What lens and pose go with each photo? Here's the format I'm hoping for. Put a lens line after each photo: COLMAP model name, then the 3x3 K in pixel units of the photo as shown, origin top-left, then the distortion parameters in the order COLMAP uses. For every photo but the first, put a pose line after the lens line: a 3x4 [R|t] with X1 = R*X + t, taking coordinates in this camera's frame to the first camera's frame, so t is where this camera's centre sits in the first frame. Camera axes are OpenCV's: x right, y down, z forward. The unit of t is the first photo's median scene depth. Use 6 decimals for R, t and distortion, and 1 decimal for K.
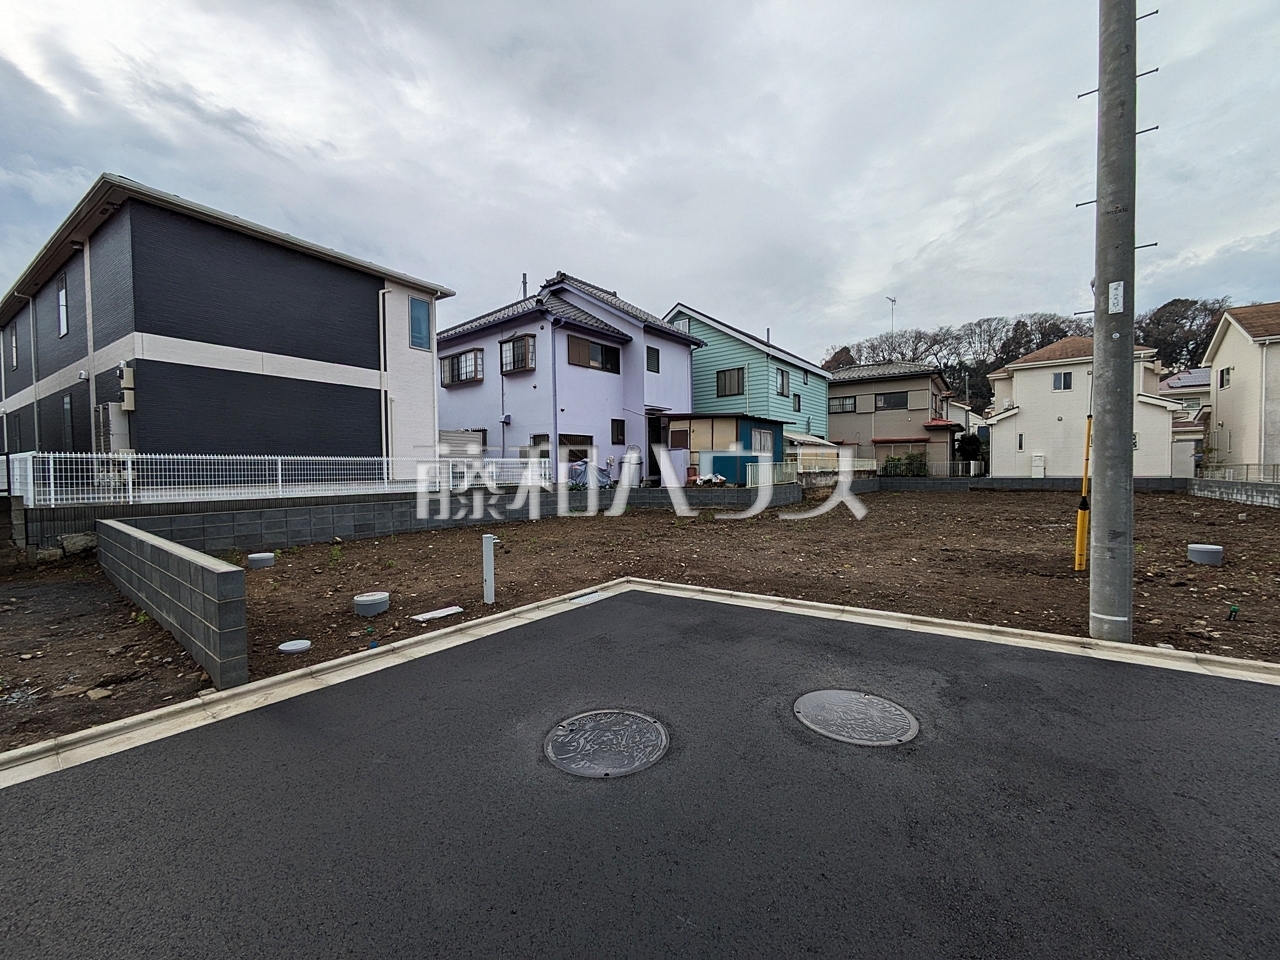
lens RADIAL K [[502.1, 0, 641.4], [0, 502.1, 481.9], [0, 0, 1]] dist [-0.002392, 0.000354]
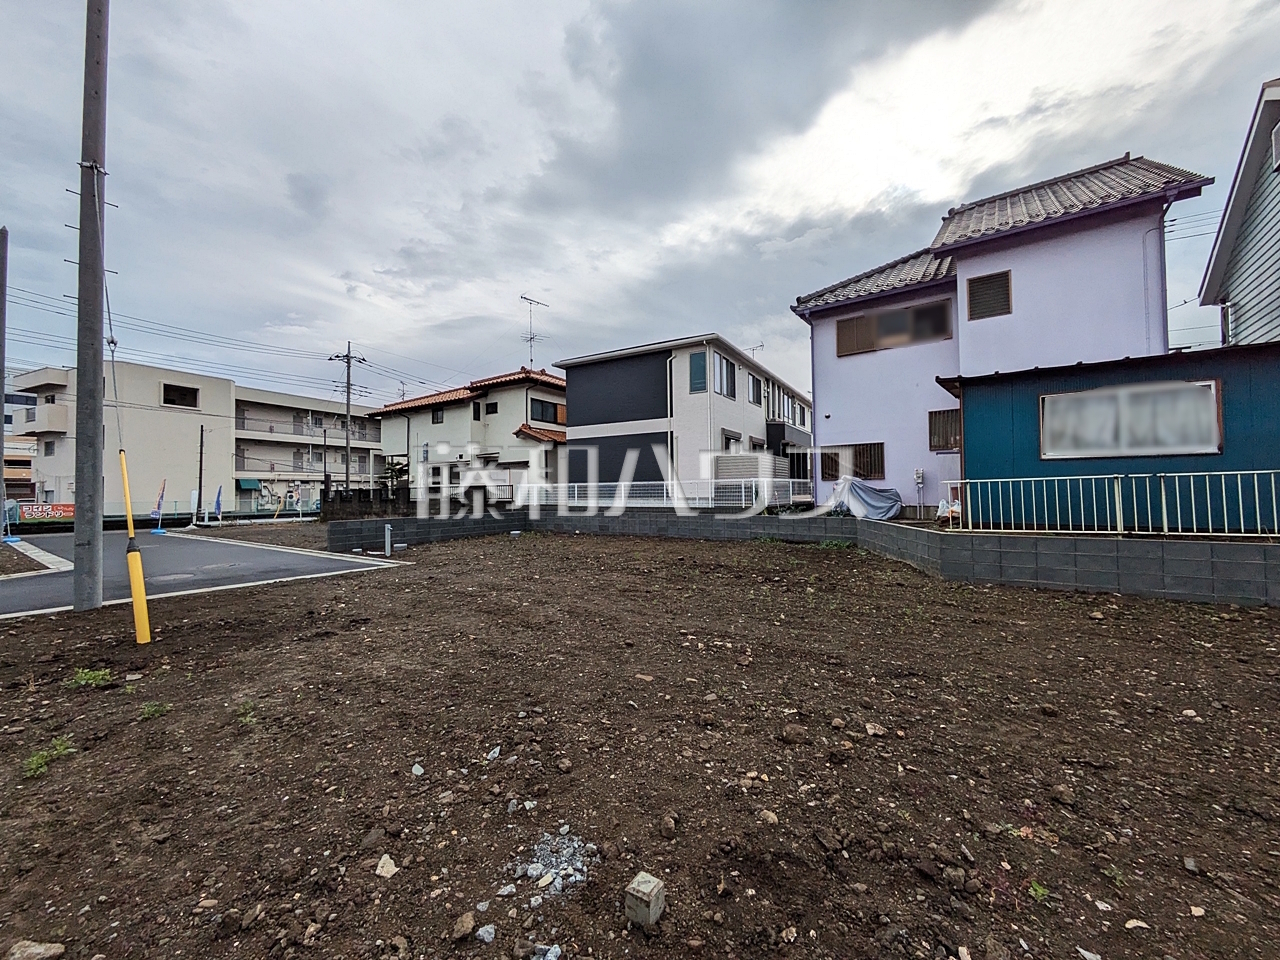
lens RADIAL K [[503.8, 0, 640.9], [0, 503.8, 481.1], [0, 0, 1]] dist [-0.001258, 0.000661]
pose [[0.042168, -0.008197, -0.999077, 0.579030], [-0.013480, 0.999871, -0.008773, -0.024467], [0.999020, 0.013837, 0.042052, 0.594586]]
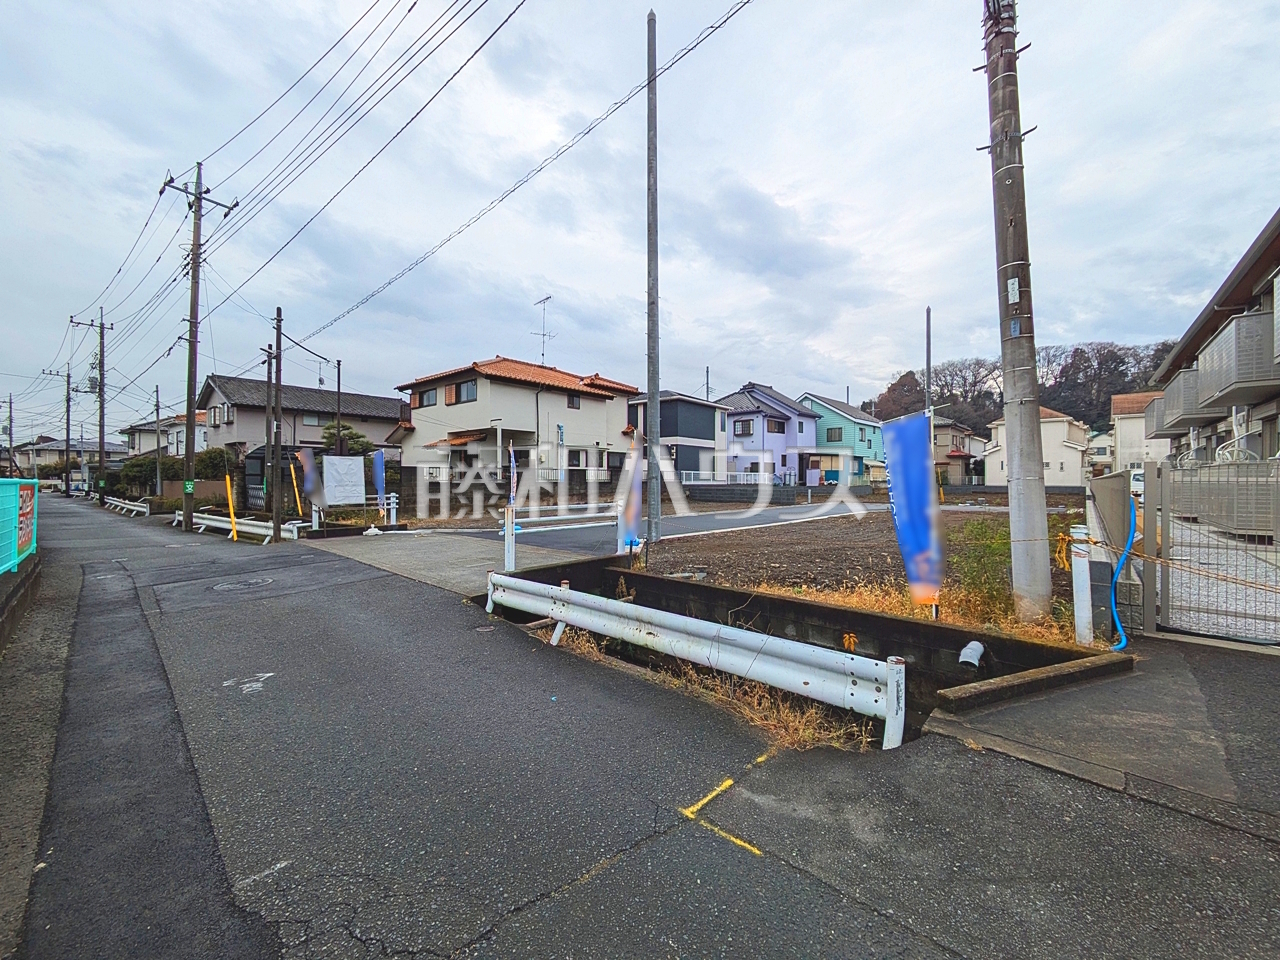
lens RADIAL K [[504.3, 0, 641.6], [0, 504.3, 482.7], [0, 0, 1]] dist [-0.001724, 0.000572]
pose [[0.993761, 0.013628, -0.110692, -0.417185], [-0.015819, 0.999695, -0.018939, 0.046747], [0.110401, 0.020572, 0.993674, -1.233497]]
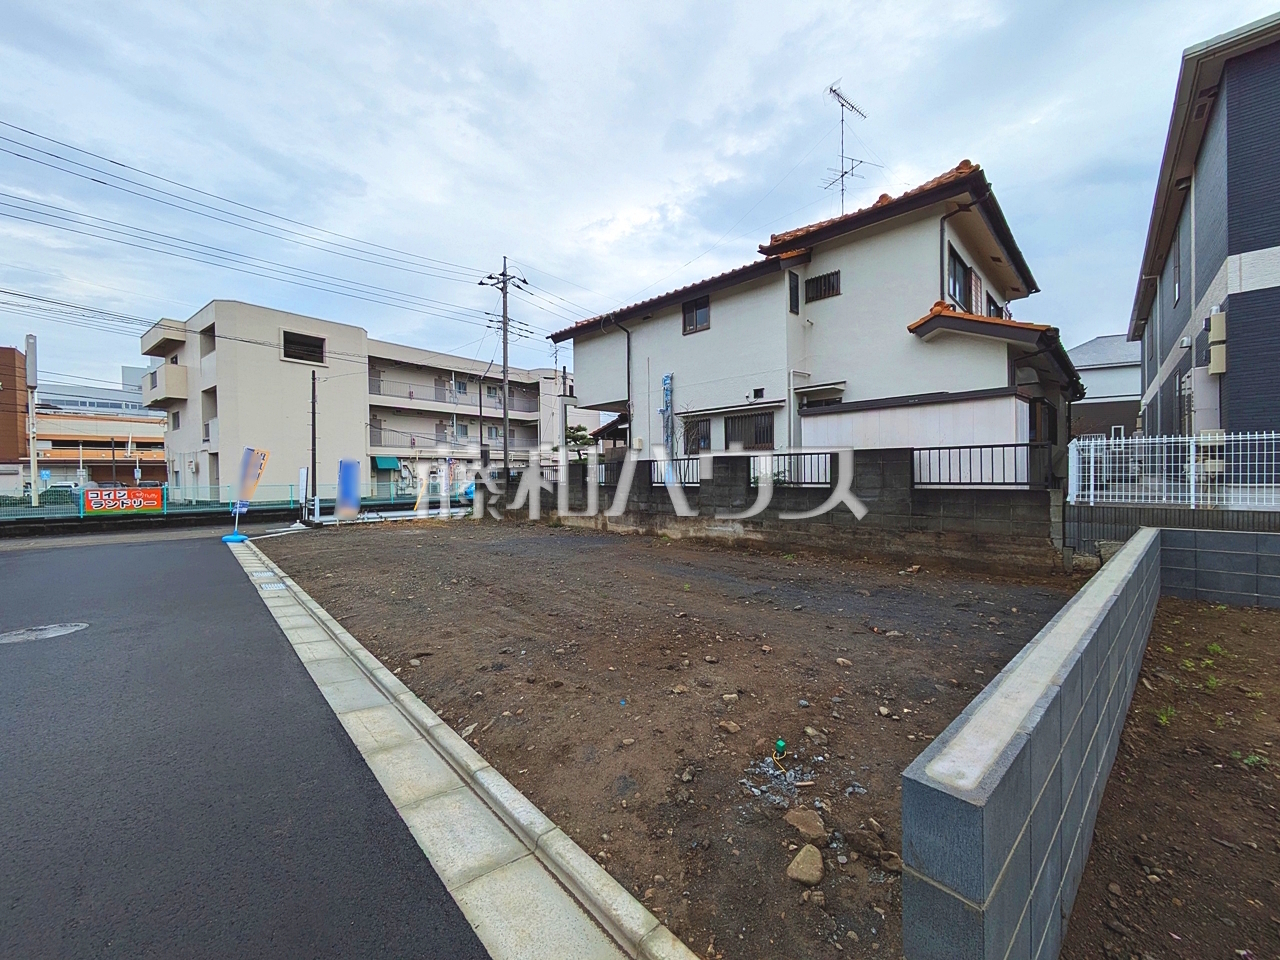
lens RADIAL K [[503.8, 0, 640.9], [0, 503.8, 481.1], [0, 0, 1]] dist [-0.001258, 0.000661]
pose [[-0.170762, 0.024754, -0.985001, -0.092008], [-0.010060, 0.999588, 0.026864, -0.001724], [0.985261, 0.014497, -0.170443, 0.160942]]
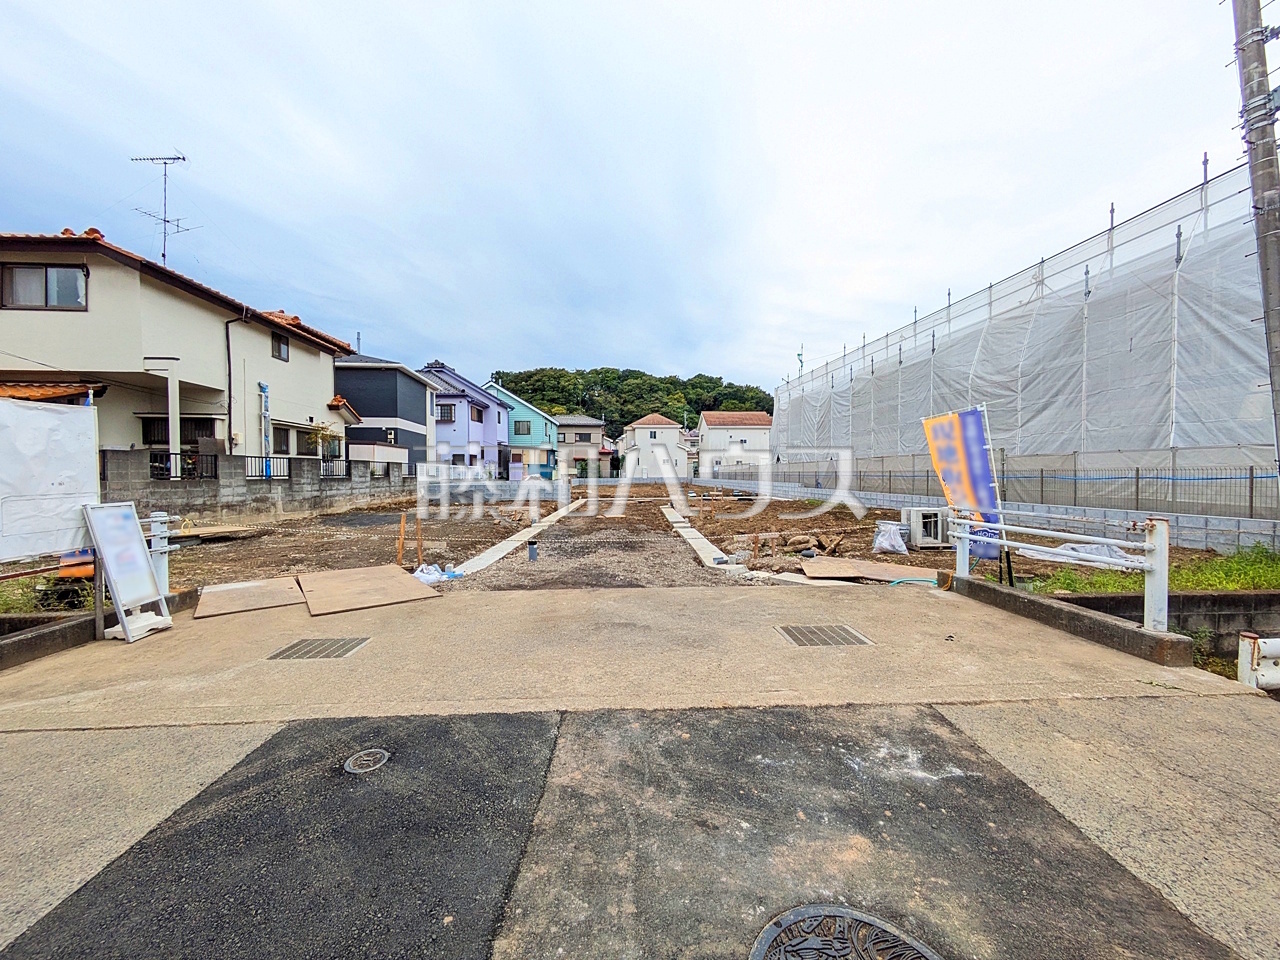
lens RADIAL K [[506.1, 0, 641.1], [0, 506.1, 482.0], [0, 0, 1]] dist [-0.003678, 0.002594]
pose [[0.772849, -0.002607, 0.634585, -0.829246], [0.012491, 0.999860, -0.011104, 0.043660], [-0.634468, 0.016508, 0.772773, -0.924490]]
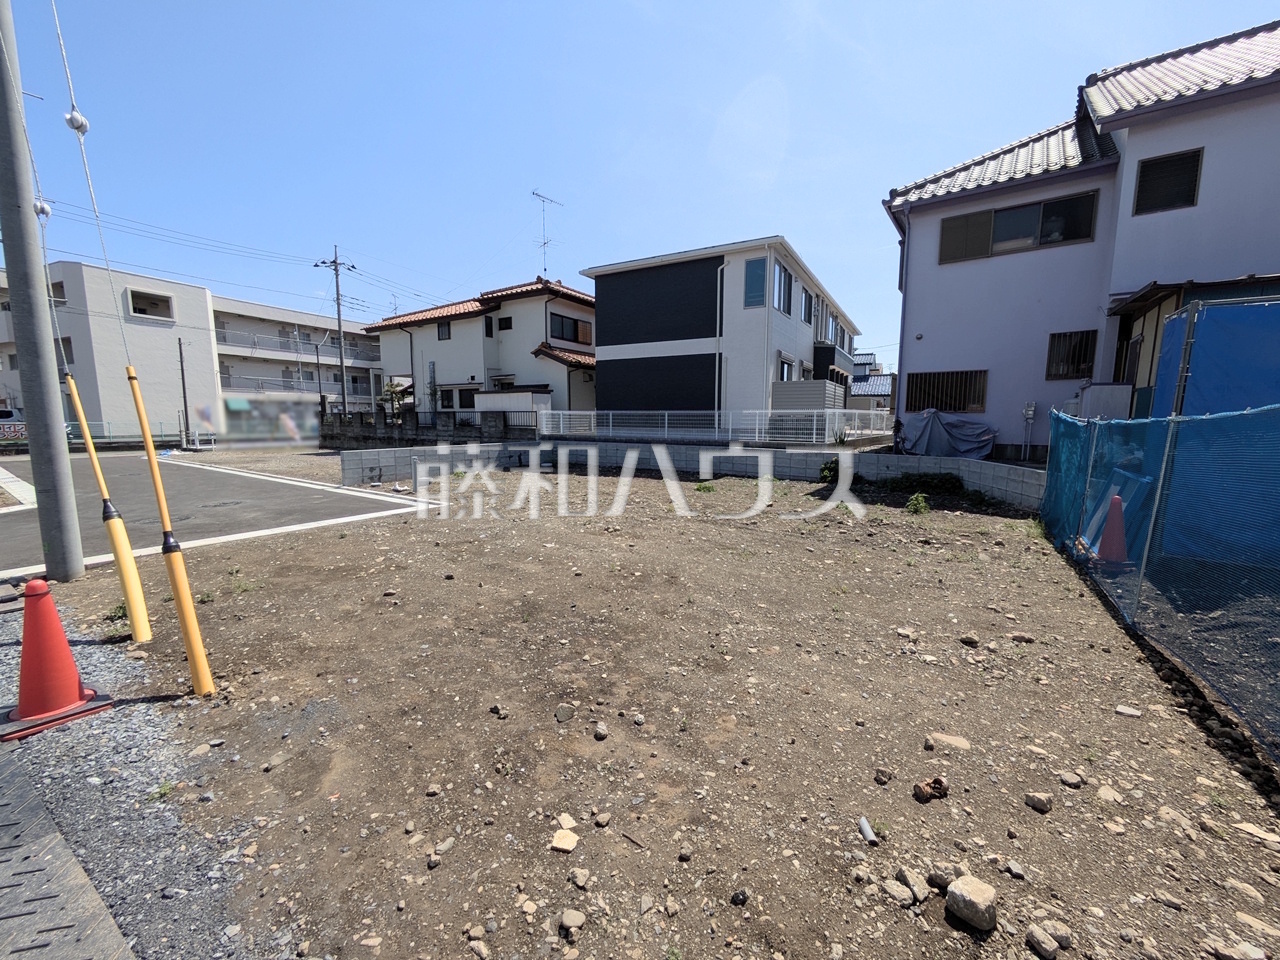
lens RADIAL K [[506.7, 0, 640.4], [0, 506.7, 482.0], [0, 0, 1]] dist [-0.006614, 0.003642]
pose [[0.051549, 0.139743, -0.988845, 0.489167], [-0.029362, 0.989945, 0.138368, -0.027786], [0.998239, 0.021902, 0.055134, 0.518263]]
